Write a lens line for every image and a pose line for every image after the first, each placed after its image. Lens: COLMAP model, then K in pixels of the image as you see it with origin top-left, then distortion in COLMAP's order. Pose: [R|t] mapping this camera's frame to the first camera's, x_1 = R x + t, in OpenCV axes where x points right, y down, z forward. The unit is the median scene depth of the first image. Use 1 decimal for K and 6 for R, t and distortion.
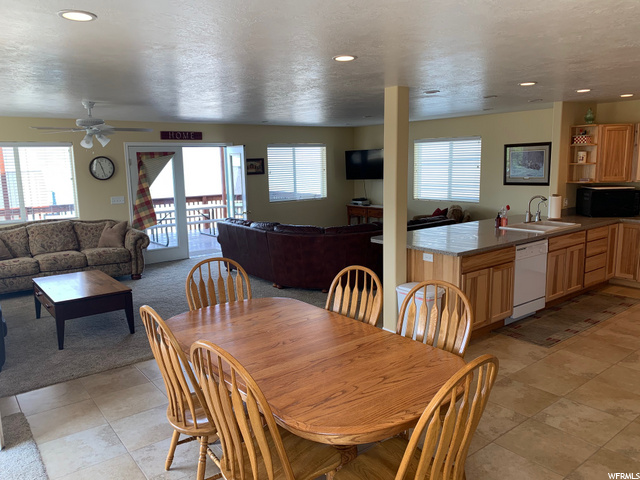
lens RADIAL K [[484.5, 0, 313.7], [0, 484.5, 241.1], [0, 0, 1]] dist [0.042160, -0.058691]
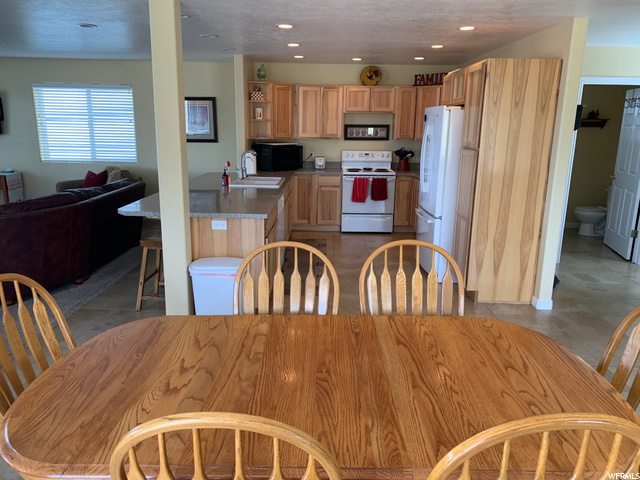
lens RADIAL K [[484.5, 0, 320.2], [0, 484.5, 237.3], [0, 0, 1]] dist [0.042160, -0.058691]
pose [[0.614442, -0.151129, 0.774352, -0.287353], [0.101072, 0.988473, 0.112719, -0.020701], [-0.782461, 0.009006, 0.622634, 0.348935]]
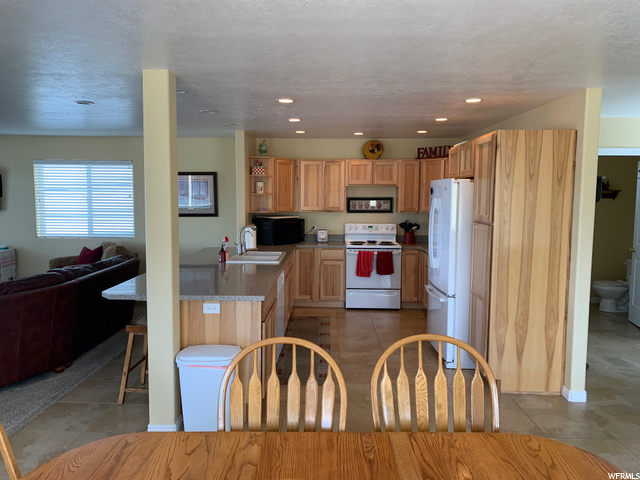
lens RADIAL K [[484.5, 0, 319.1], [0, 484.5, 236.7], [0, 0, 1]] dist [0.042160, -0.058691]
pose [[0.620096, -0.042950, 0.783350, -0.234806], [0.109357, 0.993484, -0.032094, -0.032417], [-0.776867, 0.105566, 0.620752, 0.388157]]
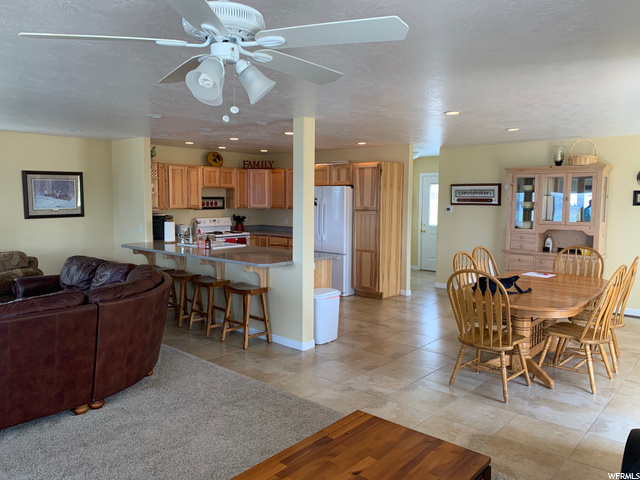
lens RADIAL K [[484.5, 0, 319.4], [0, 484.5, 241.0], [0, 0, 1]] dist [0.042160, -0.058691]
pose [[-0.209527, -0.067058, 0.975501, -0.892857], [0.159652, 0.981911, 0.101790, -0.141253], [-0.964681, 0.177069, -0.195031, 1.173603]]
